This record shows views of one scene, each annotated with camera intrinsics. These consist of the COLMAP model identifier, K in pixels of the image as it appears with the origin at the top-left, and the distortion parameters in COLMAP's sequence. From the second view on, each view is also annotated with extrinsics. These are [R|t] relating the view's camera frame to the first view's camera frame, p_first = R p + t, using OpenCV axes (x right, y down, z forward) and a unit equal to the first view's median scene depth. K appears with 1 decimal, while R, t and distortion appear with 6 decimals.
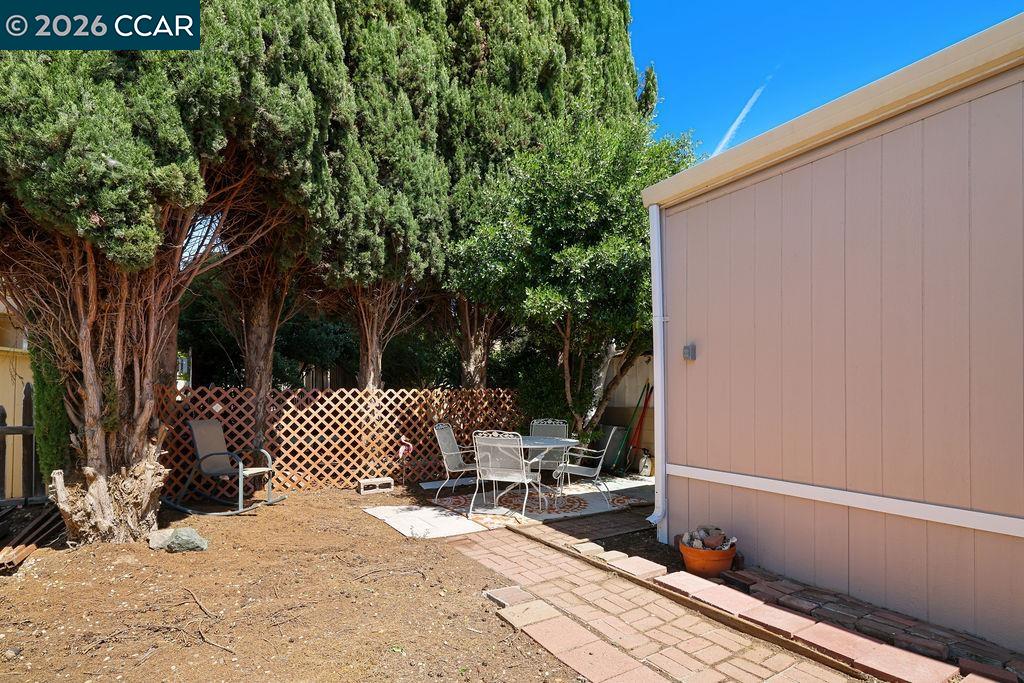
lens RADIAL K [[498.7, 0, 511.8], [0, 498.7, 395.1], [0, 0, 1]] dist [-0.000009, -0.000004]
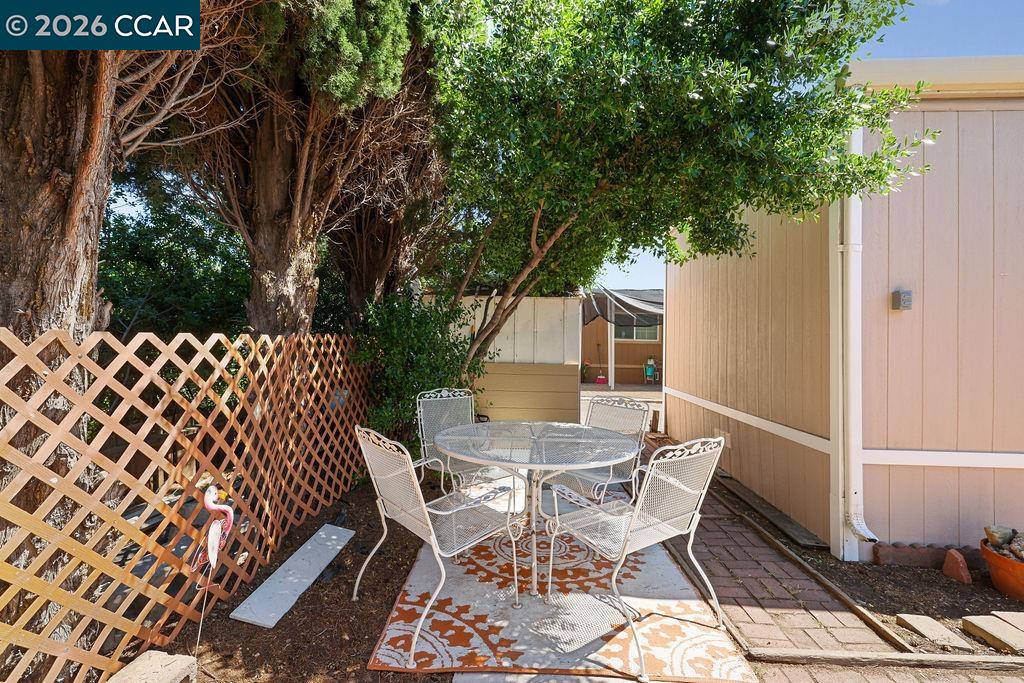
lens RADIAL K [[439.2, 0, 512.0], [0, 439.2, 341.5], [0, 0, 1]] dist [0.000132, 0.000018]
pose [[0.578697, 0.006890, 0.815513, -0.324080], [-0.007587, 0.999967, -0.003065, -0.007629], [-0.815507, -0.004414, 0.578730, 0.684848]]
